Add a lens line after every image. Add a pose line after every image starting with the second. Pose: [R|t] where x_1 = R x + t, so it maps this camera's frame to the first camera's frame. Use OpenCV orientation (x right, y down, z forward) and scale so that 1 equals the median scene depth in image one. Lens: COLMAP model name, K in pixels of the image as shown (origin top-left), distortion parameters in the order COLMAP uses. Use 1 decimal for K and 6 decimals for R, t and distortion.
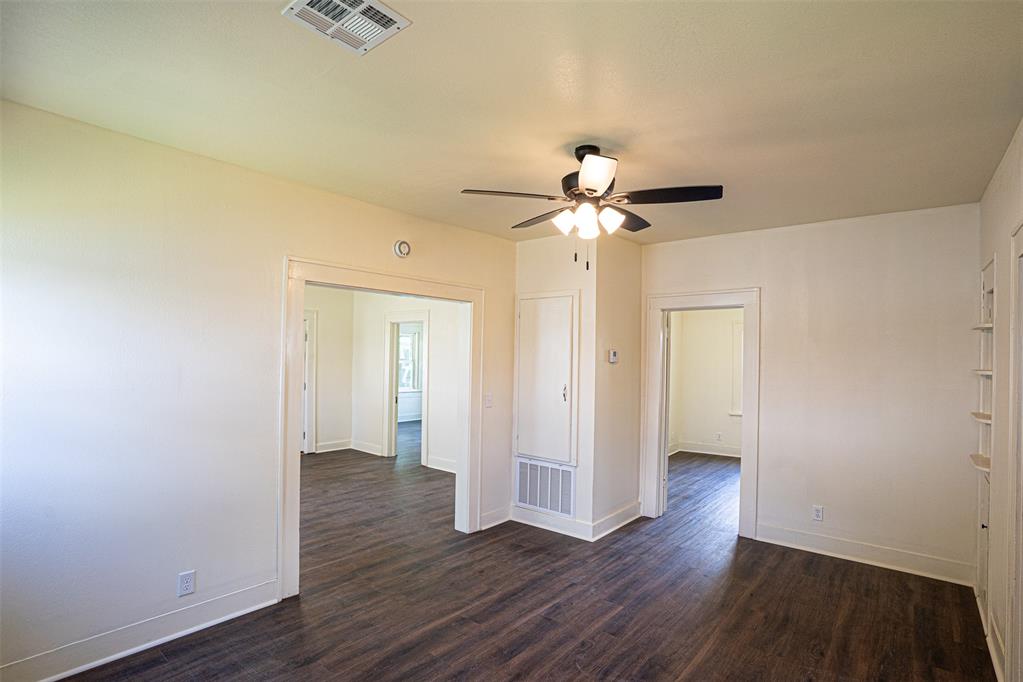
lens RADIAL K [[499.3, 0, 511.5], [0, 499.3, 341.0], [0, 0, 1]] dist [-0.066999, 0.030965]
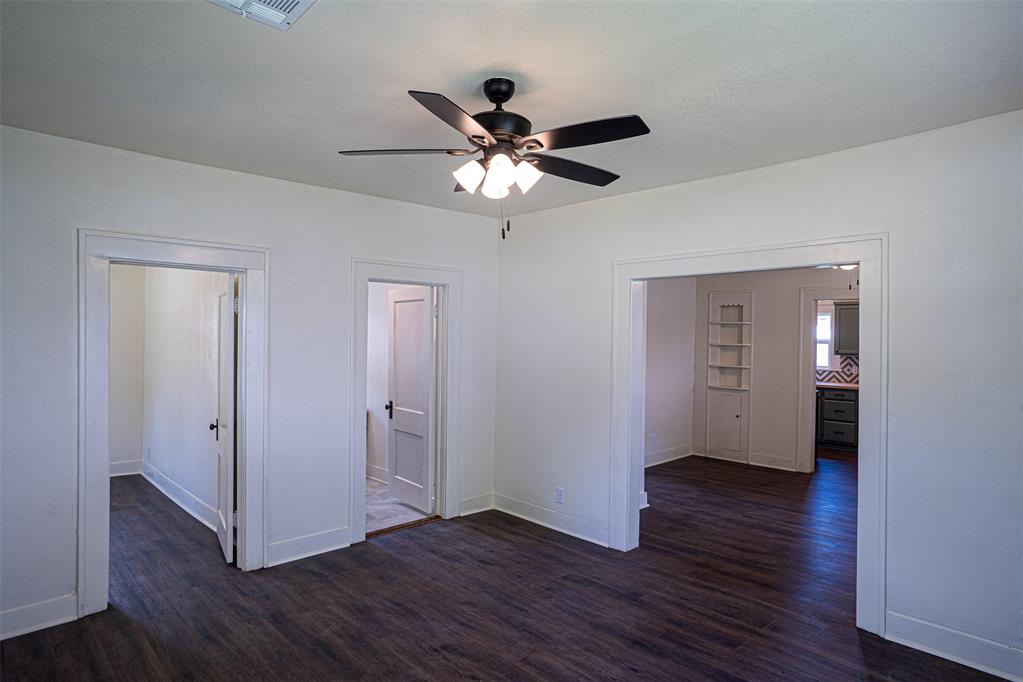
lens RADIAL K [[593.9, 0, 511.5], [0, 593.9, 341.0], [0, 0, 1]] dist [-0.006887, -0.001159]
pose [[0.102008, -0.020147, 0.994580, -1.324461], [-0.036978, 0.999027, 0.024030, 0.015557], [-0.994096, -0.039229, 0.101163, 1.315078]]
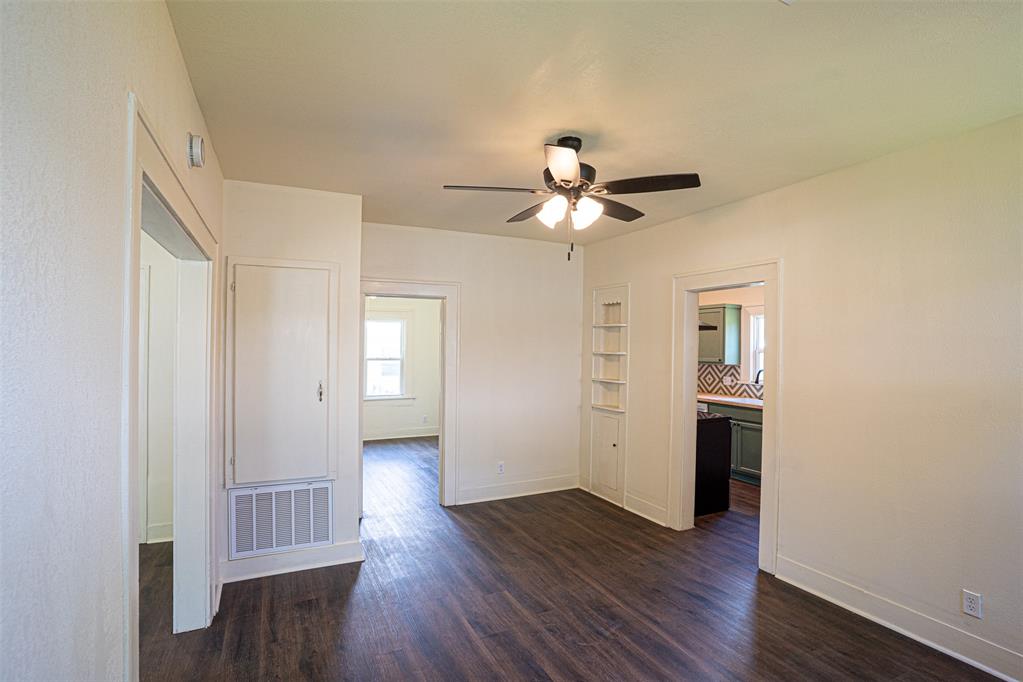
lens RADIAL K [[499.3, 0, 511.5], [0, 499.3, 341.0], [0, 0, 1]] dist [-0.066999, 0.030965]
pose [[0.417062, 0.001148, 0.908877, -0.567924], [-0.027538, 0.999556, 0.011374, 0.008587], [-0.908461, -0.029773, 0.416908, 0.469263]]
